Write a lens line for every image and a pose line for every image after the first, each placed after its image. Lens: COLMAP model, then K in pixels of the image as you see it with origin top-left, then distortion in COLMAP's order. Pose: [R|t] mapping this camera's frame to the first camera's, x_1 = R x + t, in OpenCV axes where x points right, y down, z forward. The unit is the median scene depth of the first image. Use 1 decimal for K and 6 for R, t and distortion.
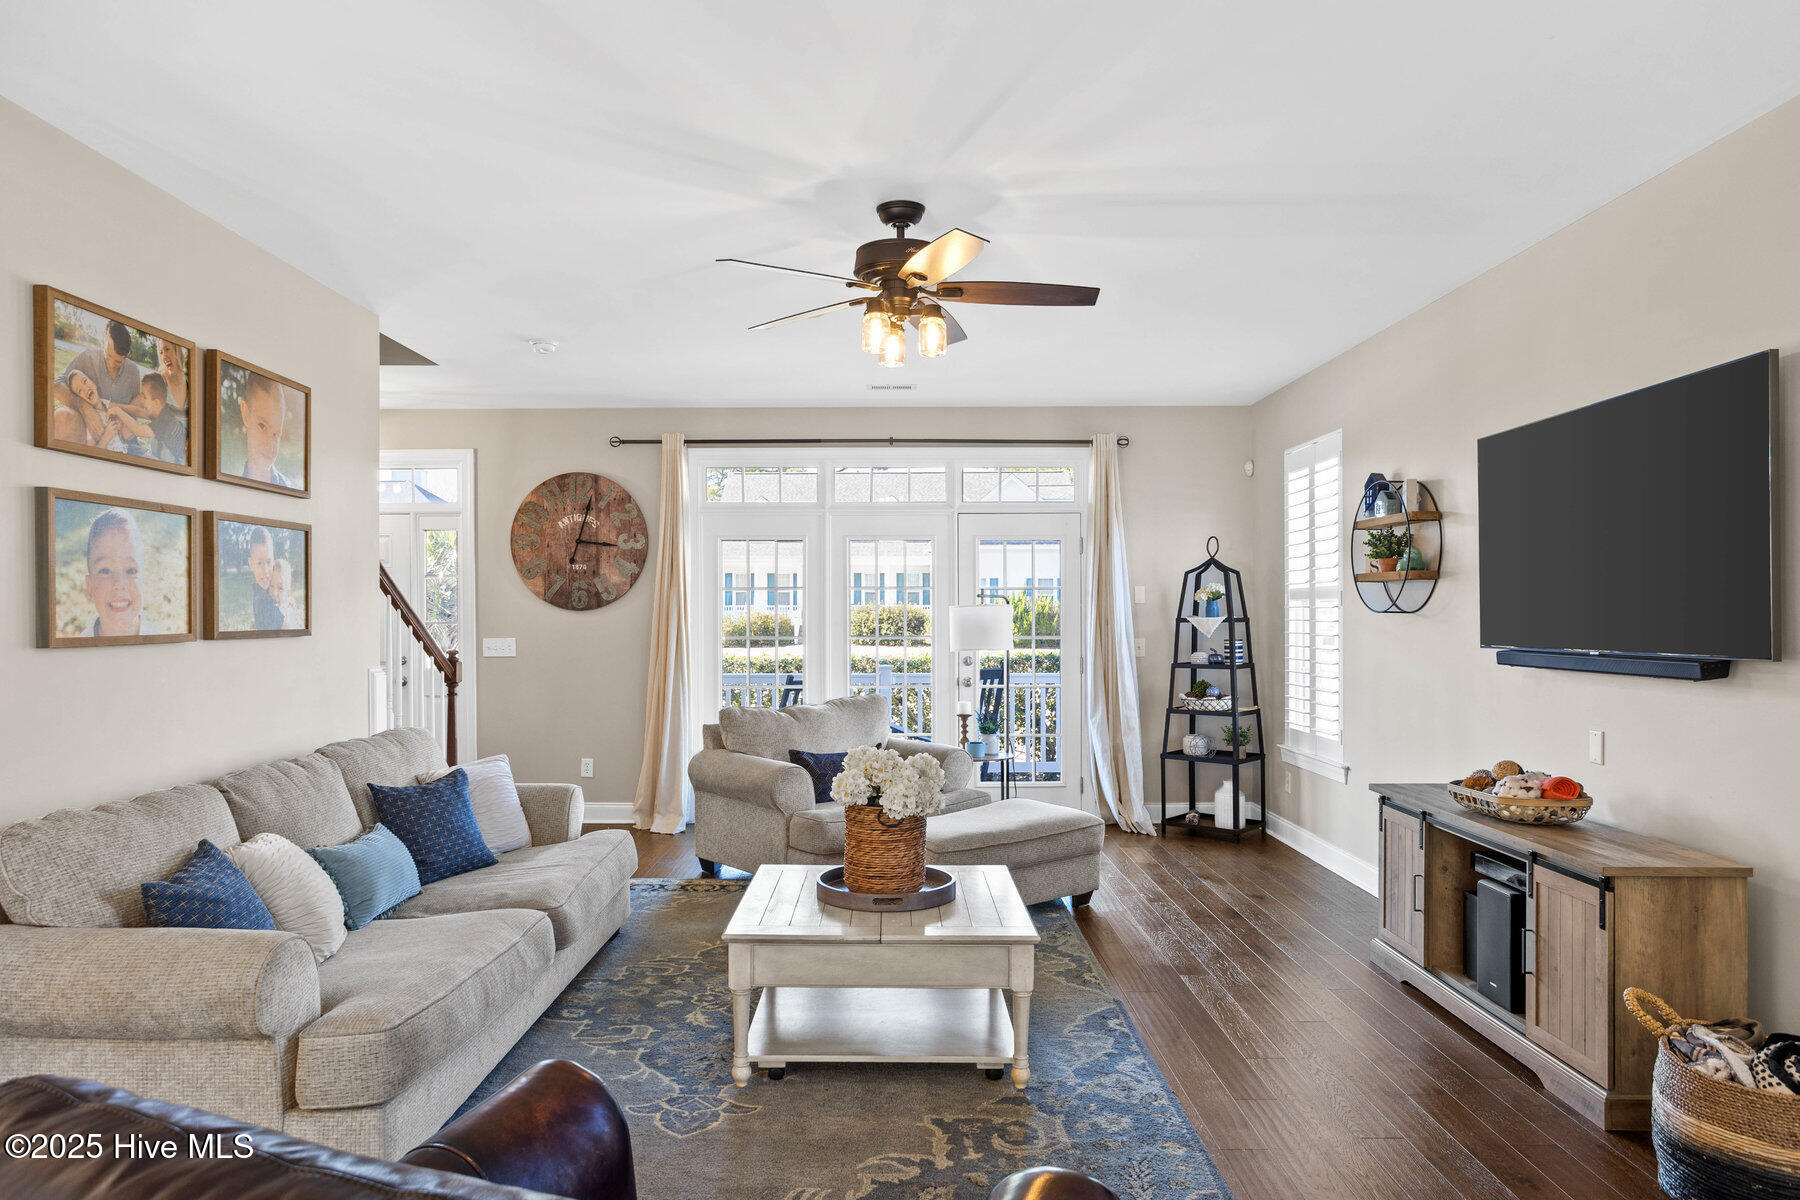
lens RADIAL K [[1110.8, 0, 885.7], [0, 1110.8, 621.6], [0, 0, 1]] dist [-0.031883, 0.016802]
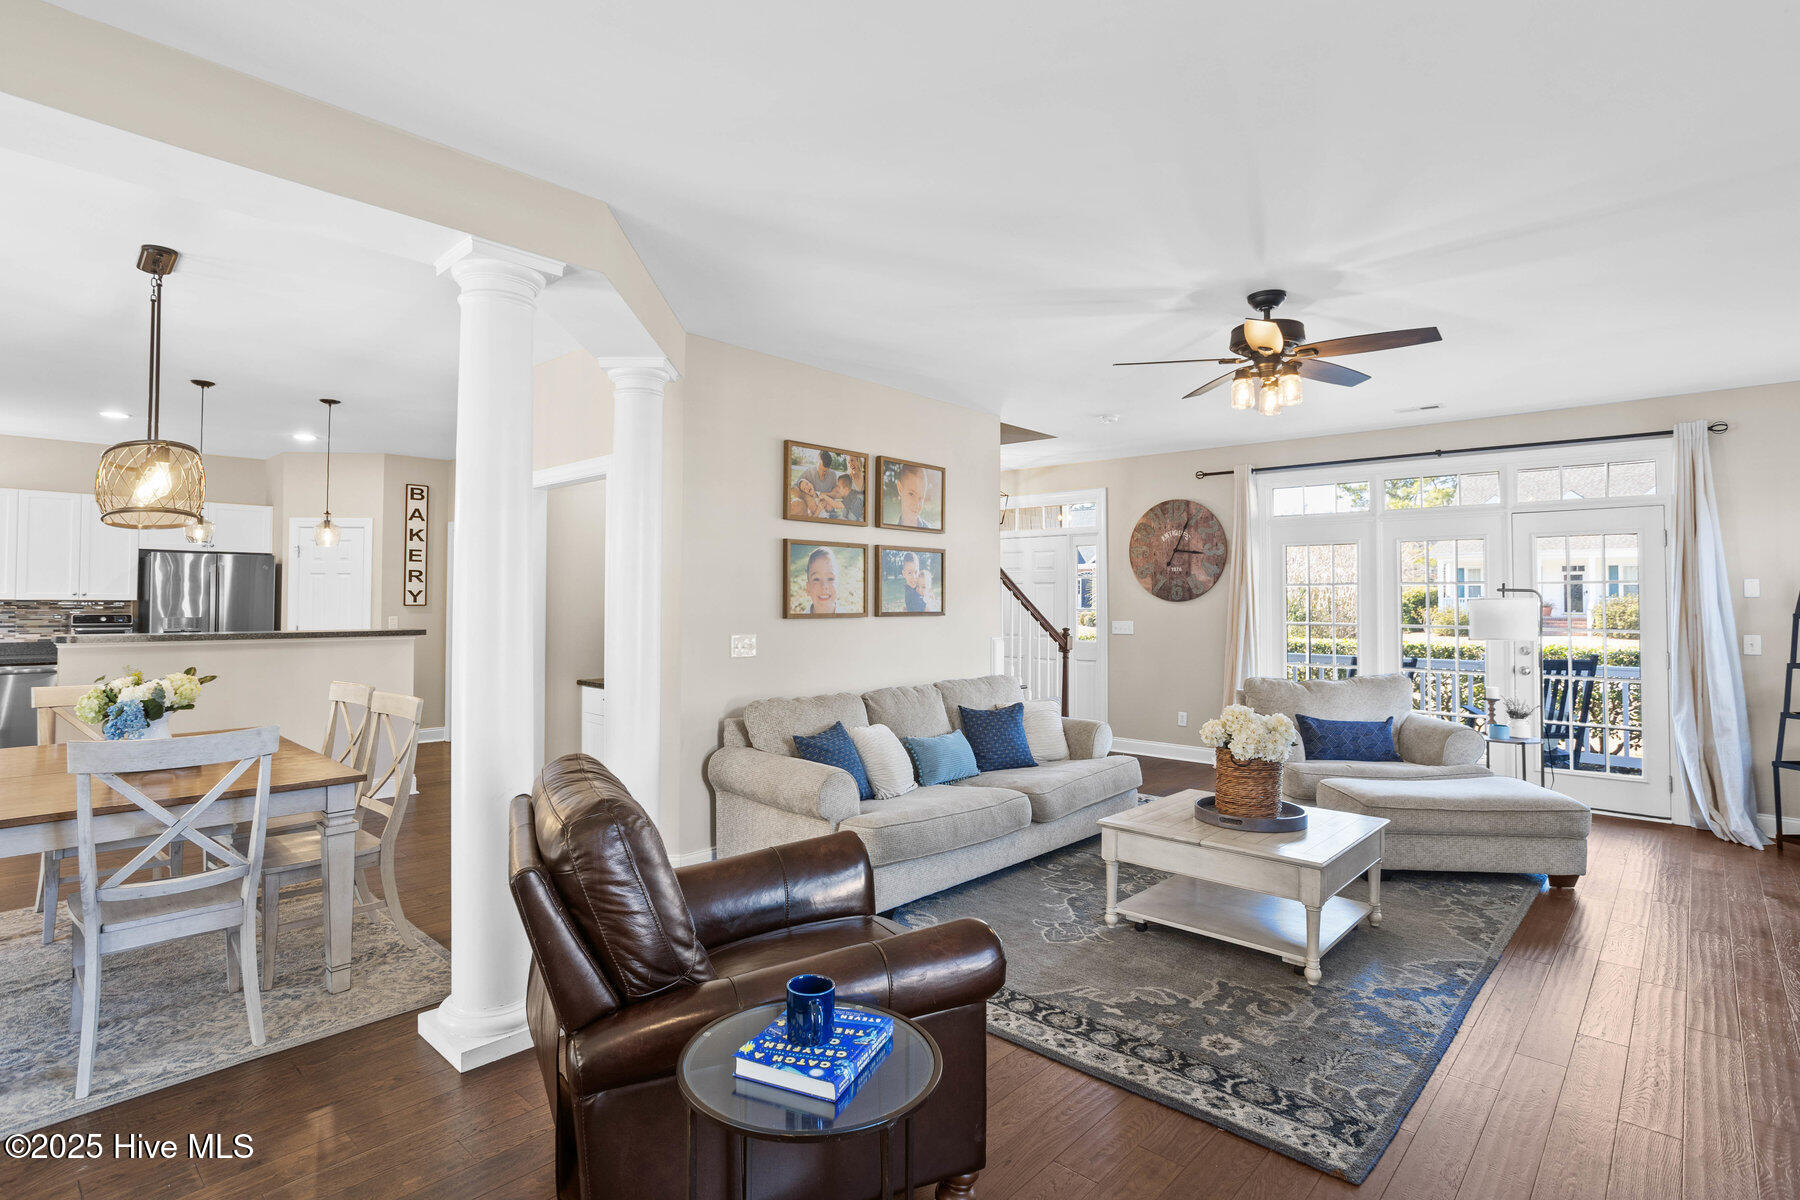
lens RADIAL K [[879.2, 0, 882.9], [0, 879.2, 582.1], [0, 0, 1]] dist [-0.025854, 0.011281]
pose [[0.738258, -0.008803, -0.674461, 0.352196], [-0.012466, 0.999566, -0.026691, -0.001212], [0.674403, 0.028113, 0.737828, -0.056608]]
